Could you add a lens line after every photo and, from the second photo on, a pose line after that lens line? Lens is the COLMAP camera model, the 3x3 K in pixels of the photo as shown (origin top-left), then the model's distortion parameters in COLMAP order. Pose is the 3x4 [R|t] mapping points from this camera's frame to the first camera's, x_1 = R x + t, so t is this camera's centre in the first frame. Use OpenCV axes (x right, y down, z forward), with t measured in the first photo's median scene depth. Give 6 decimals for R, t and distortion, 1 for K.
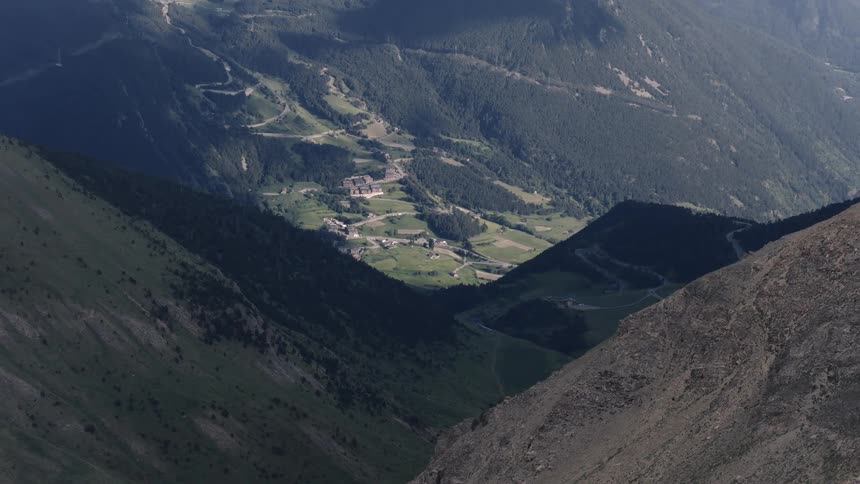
lens RADIAL K [[1924.3, 0, 430.0], [0, 1924.3, 242.0], [0, 0, 1]] dist [-0.060556, -0.152626]
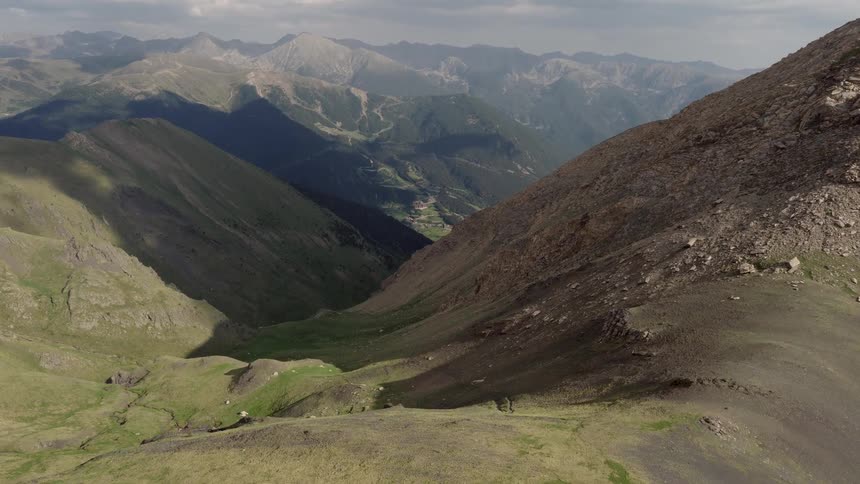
lens RADIAL K [[739.6, 0, 430.0], [0, 739.6, 242.0], [0, 0, 1]] dist [-0.001796, 0.008635]
pose [[0.998996, 0.013418, -0.042750, 0.025783], [-0.012988, 0.999862, 0.010335, 0.012453], [0.042882, -0.009769, 0.999032, -0.046704]]
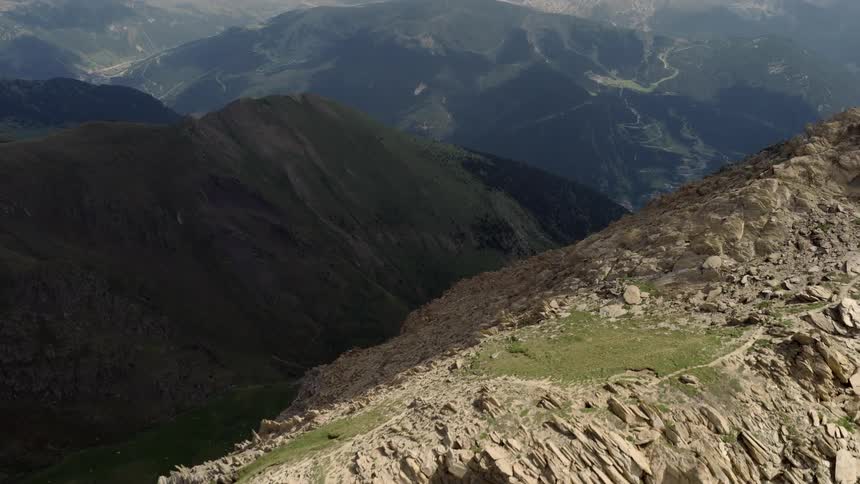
lens RADIAL K [[739.6, 0, 430.0], [0, 739.6, 242.0], [0, 0, 1]] dist [-0.001796, 0.008635]
pose [[0.892215, 0.116848, -0.436233, 0.094445], [-0.073909, 0.990704, 0.114203, -0.023732], [0.445522, -0.069652, 0.892557, 0.041868]]
